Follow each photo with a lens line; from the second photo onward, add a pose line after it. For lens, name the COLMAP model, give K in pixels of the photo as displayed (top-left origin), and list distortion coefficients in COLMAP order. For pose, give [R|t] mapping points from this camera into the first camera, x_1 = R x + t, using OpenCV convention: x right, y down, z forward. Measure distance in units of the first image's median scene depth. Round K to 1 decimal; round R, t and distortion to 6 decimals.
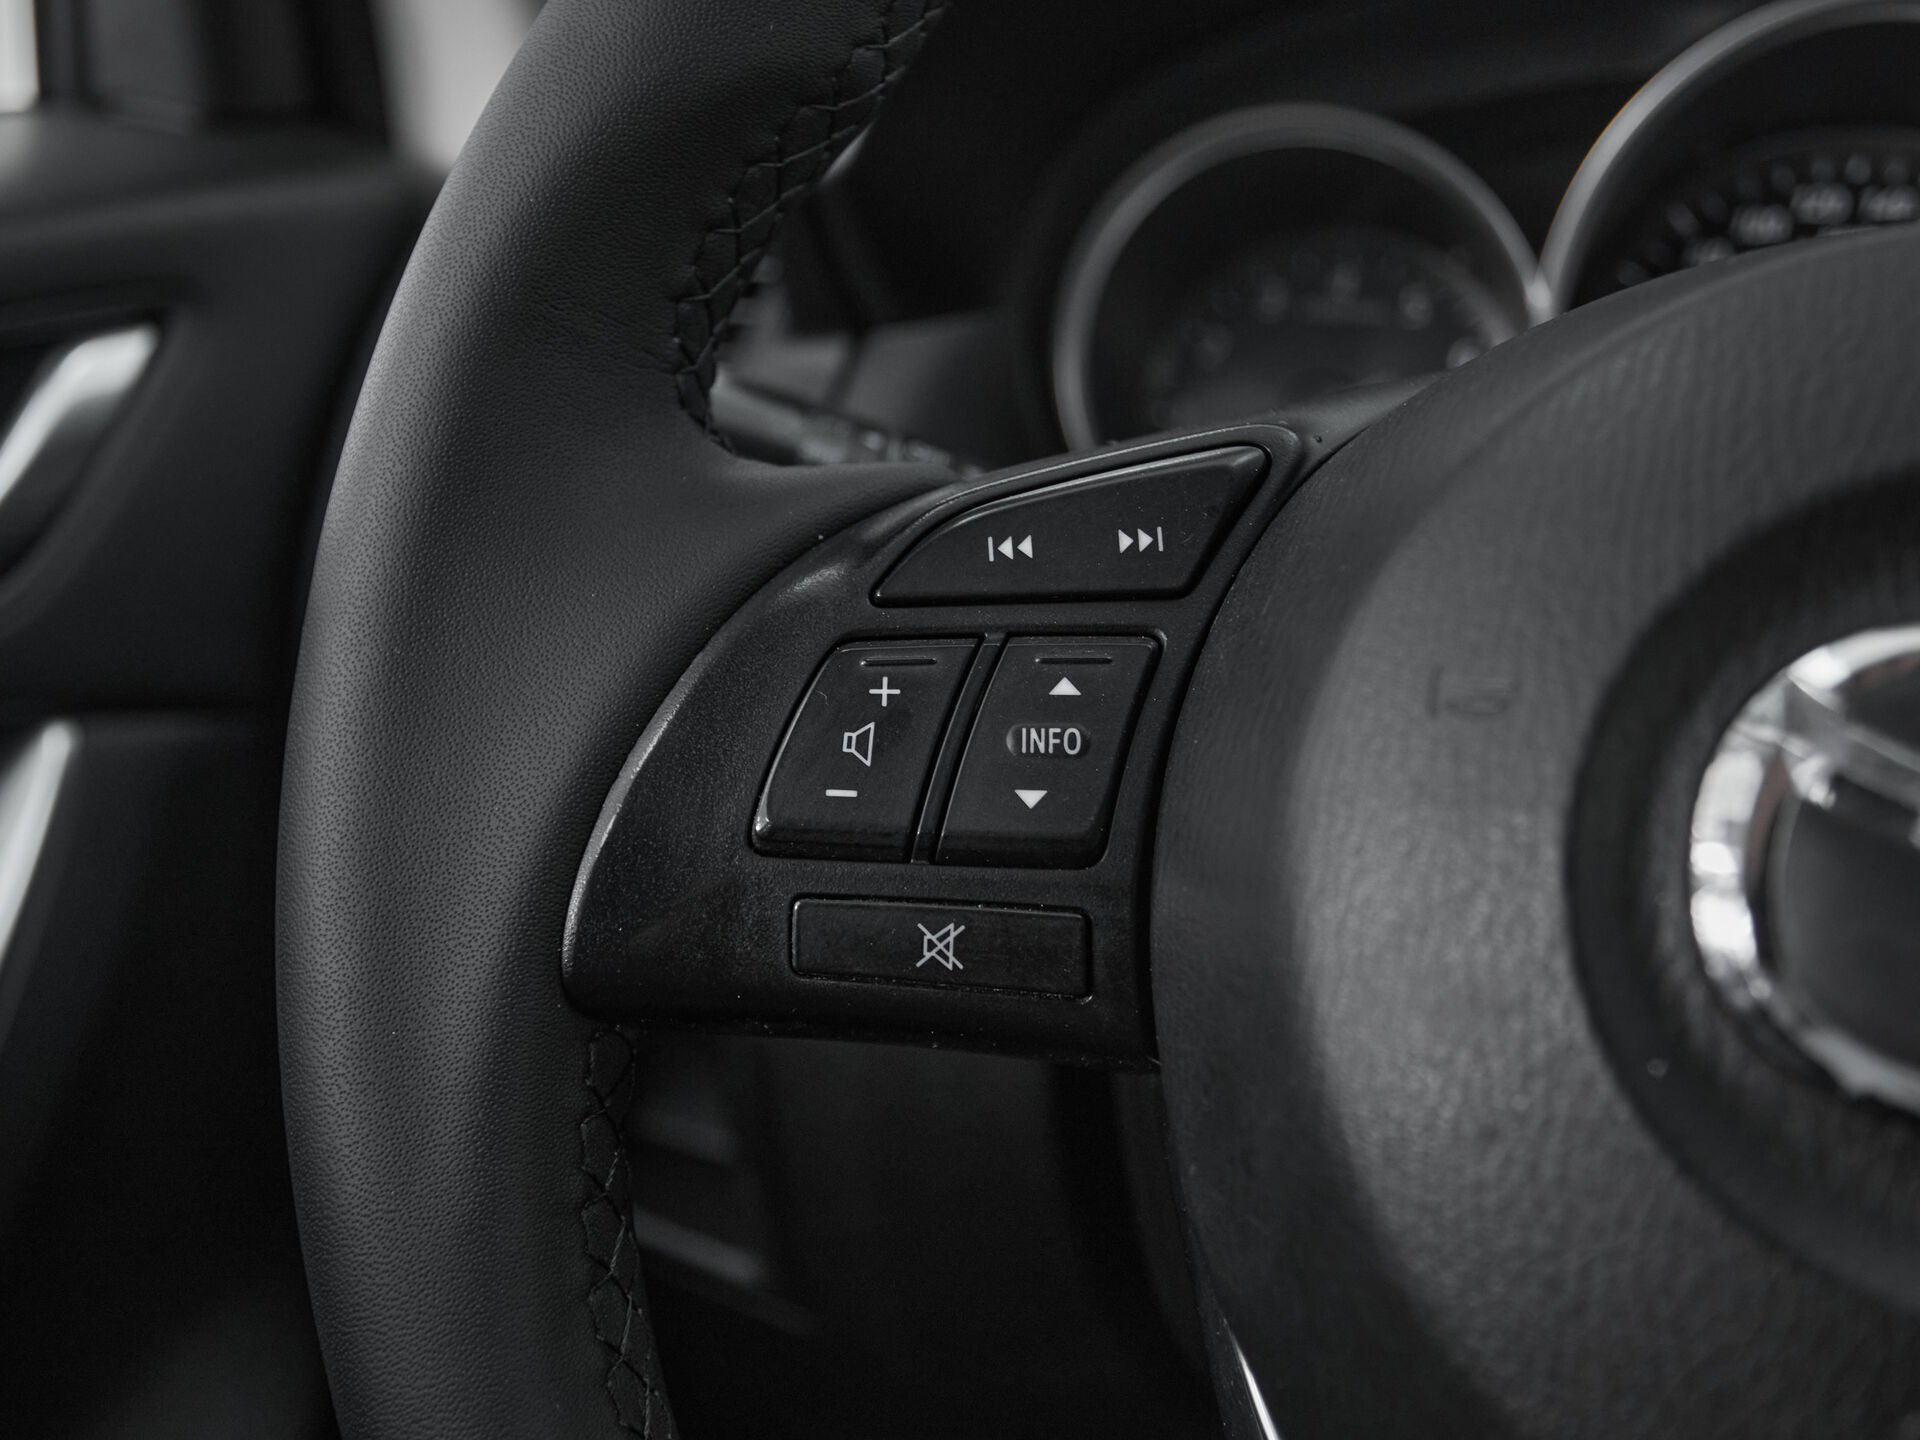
lens RADIAL K [[2061.3, 0, 892.4], [0, 2061.3, 722.2], [0, 0, 1]] dist [-0.008105, 0.009112]
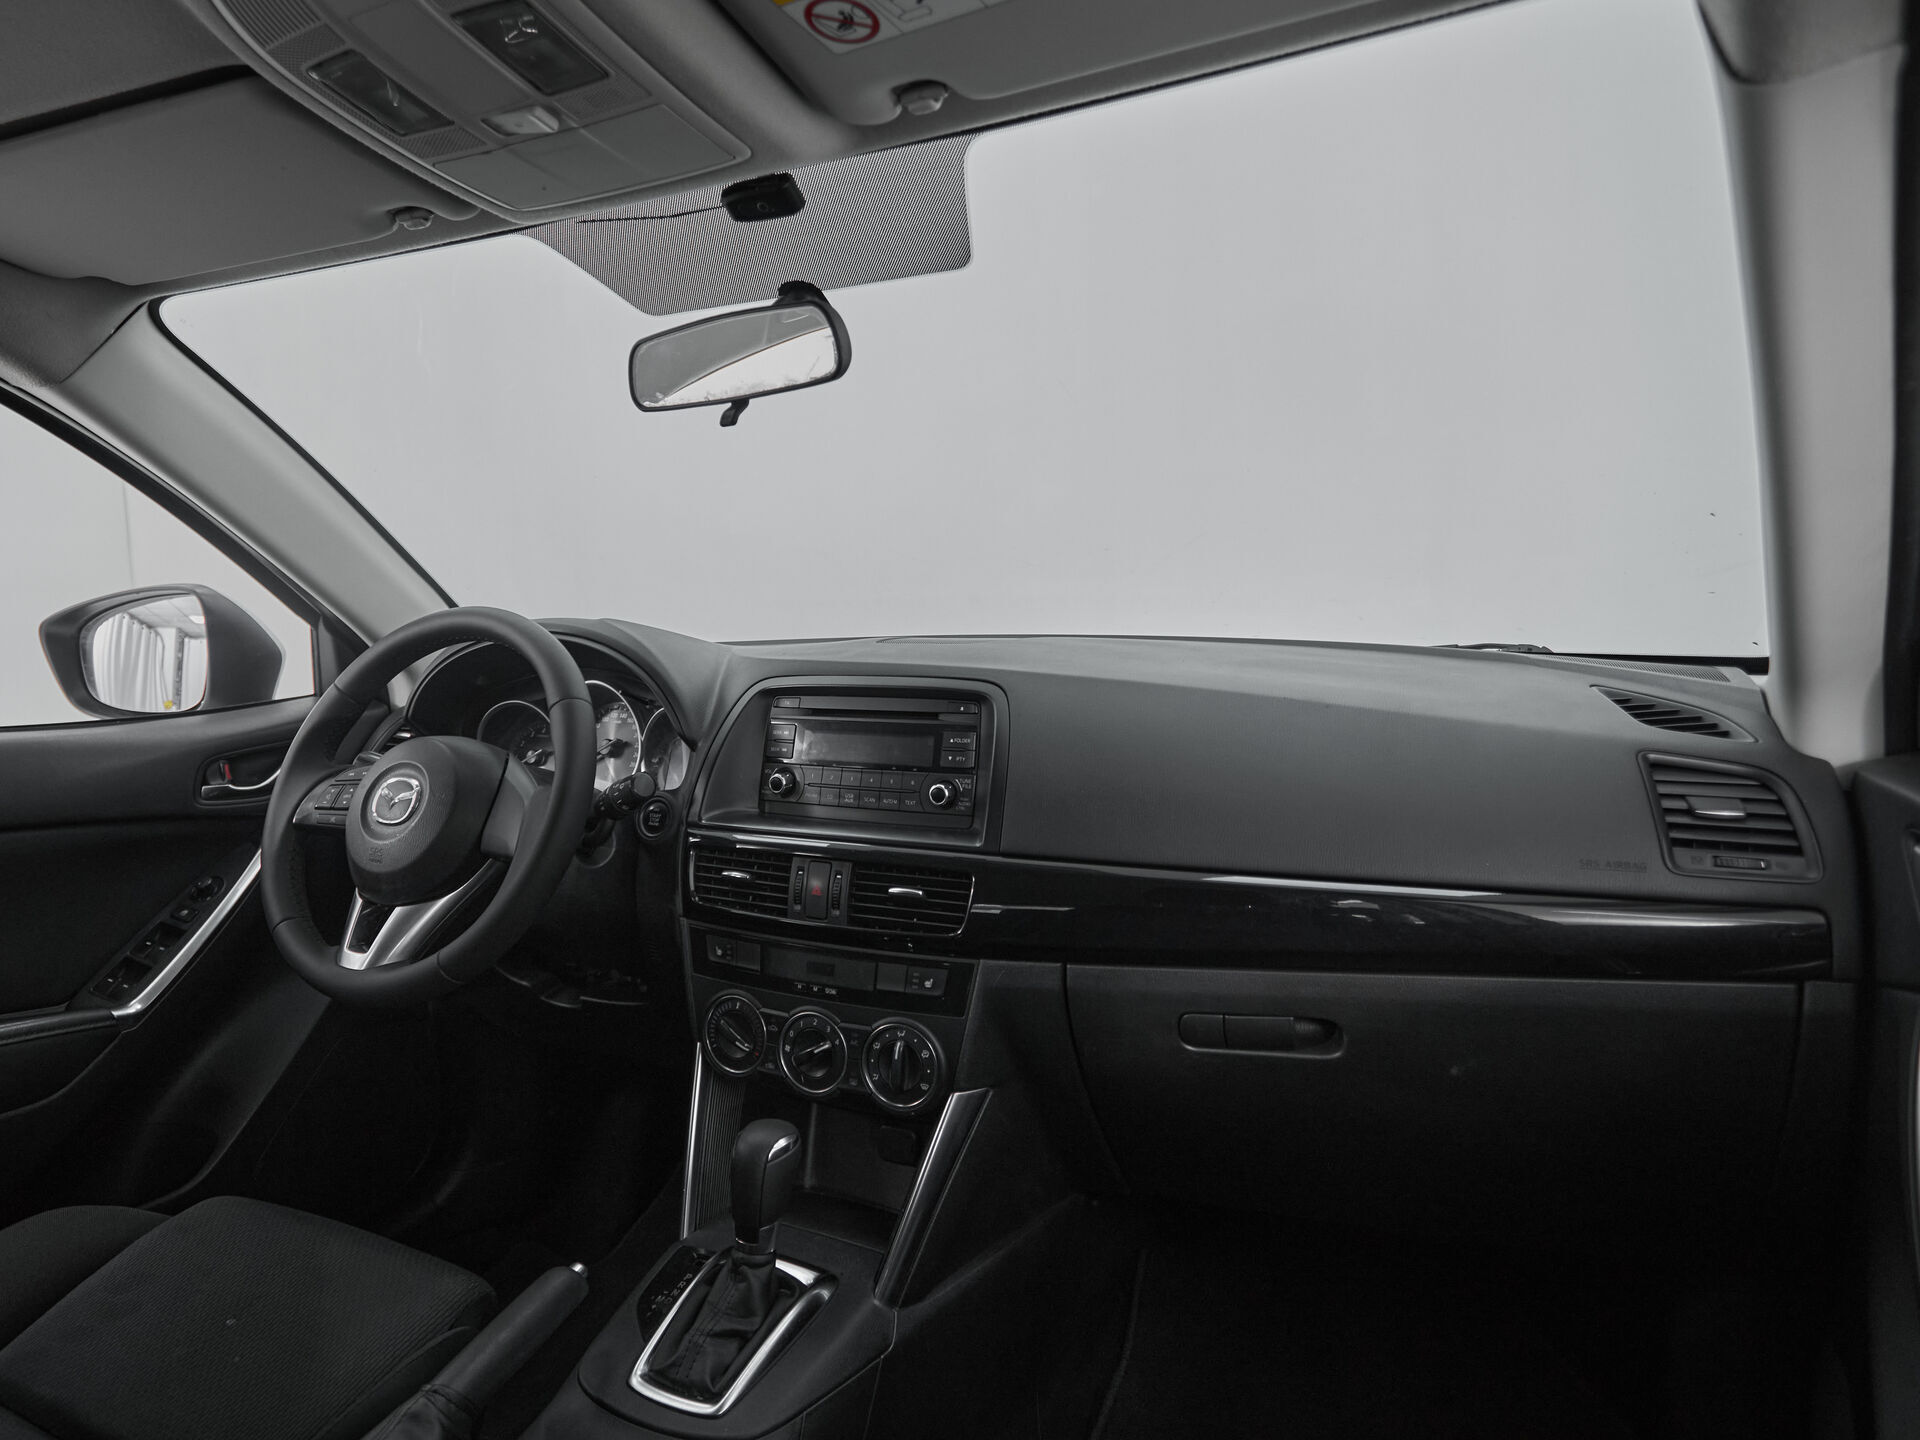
lens RADIAL K [[1164.0, 0, 915.6], [0, 1164.0, 678.9], [0, 0, 1]] dist [-0.001124, -0.000593]
pose [[0.994502, -0.017201, -0.103296, 2.937096], [-0.005105, 0.977280, -0.211892, 0.545998], [0.104594, 0.211254, 0.971819, -3.566170]]
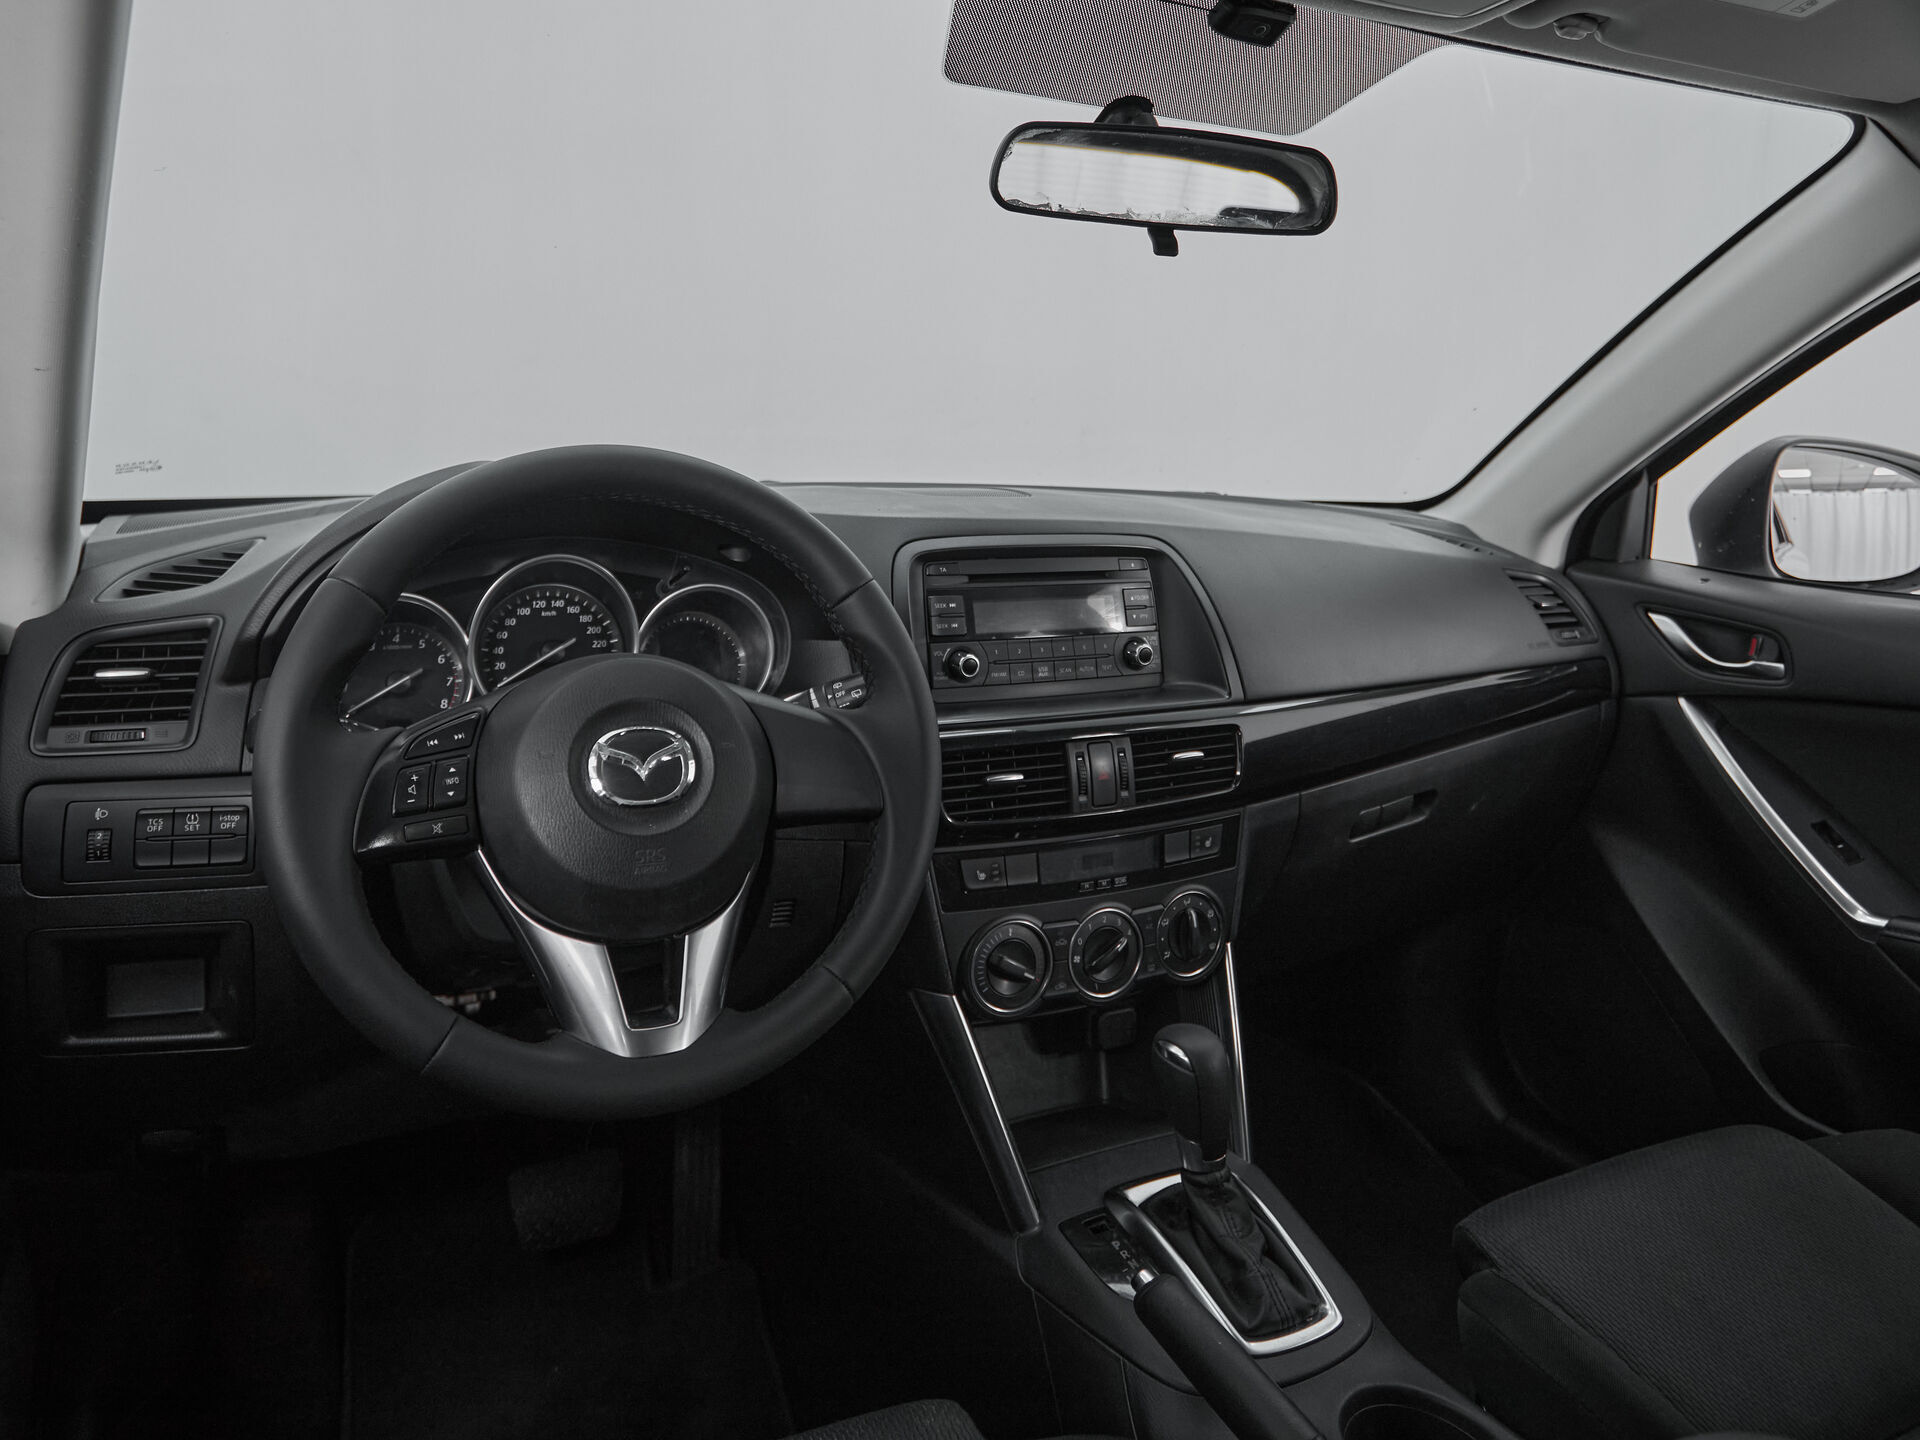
lens RADIAL K [[1262.1, 0, 957.6], [0, 1262.1, 525.7], [0, 0, 1]] dist [-0.001809, 0.000353]
pose [[0.681240, -0.045179, 0.730665, -1.237760], [0.182417, 0.977087, -0.109661, -0.035523], [-0.708969, 0.207991, 0.673872, -1.933183]]
